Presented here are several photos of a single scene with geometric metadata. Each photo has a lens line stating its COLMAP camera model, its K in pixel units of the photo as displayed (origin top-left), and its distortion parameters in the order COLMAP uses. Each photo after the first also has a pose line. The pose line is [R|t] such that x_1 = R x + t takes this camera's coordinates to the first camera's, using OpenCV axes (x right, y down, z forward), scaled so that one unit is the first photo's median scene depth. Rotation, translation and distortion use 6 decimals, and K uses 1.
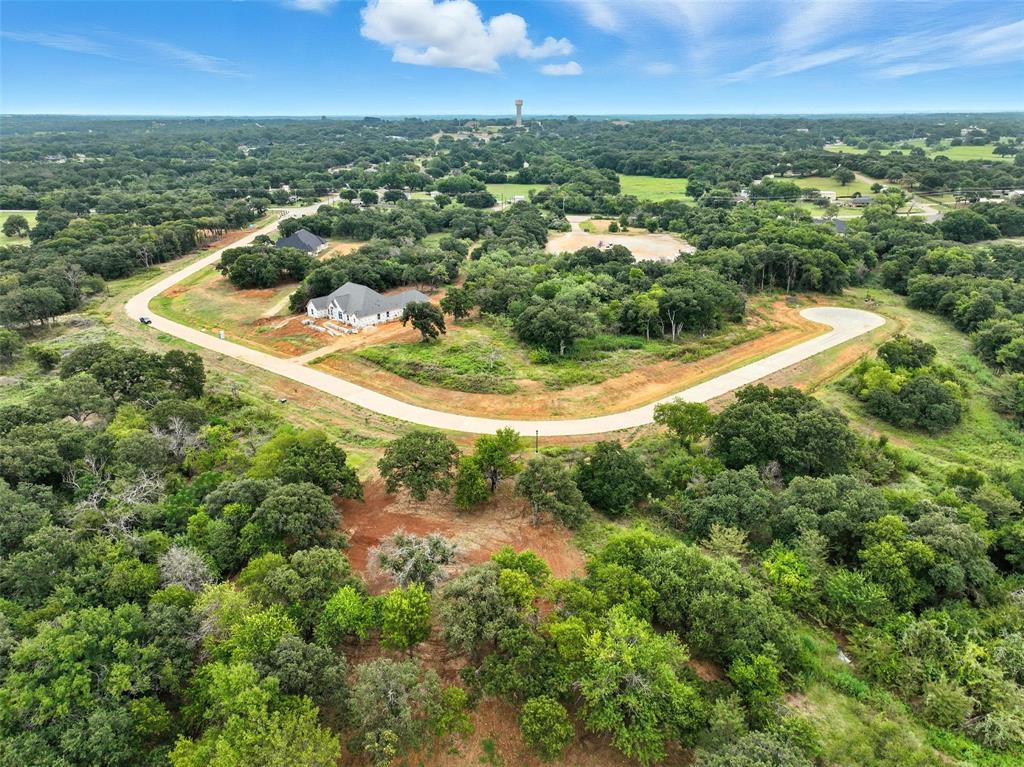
lens RADIAL K [[718.8, 0, 512.0], [0, 718.8, 383.5], [0, 0, 1]] dist [-0.004347, 0.017916]
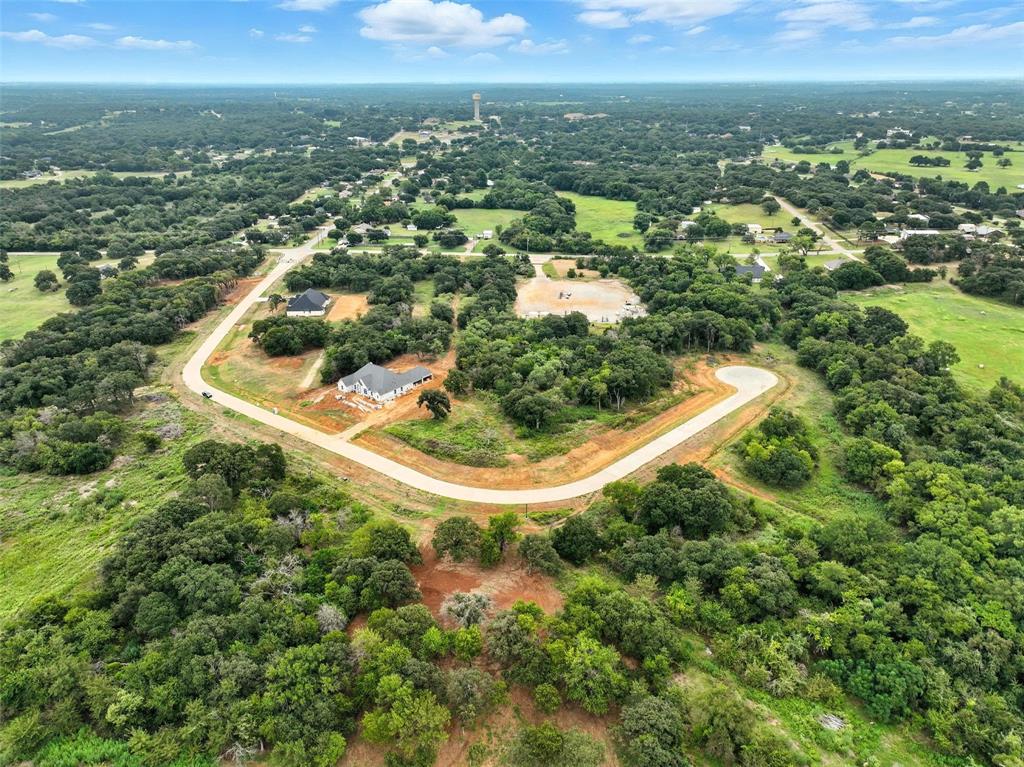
lens RADIAL K [[718.8, 0, 512.0], [0, 718.8, 383.5], [0, 0, 1]] dist [-0.004347, 0.017916]
pose [[0.998116, -0.024096, 0.056417, -0.059275], [0.021669, 0.998830, 0.043242, -0.200849], [-0.057393, -0.041938, 0.997470, -0.392276]]
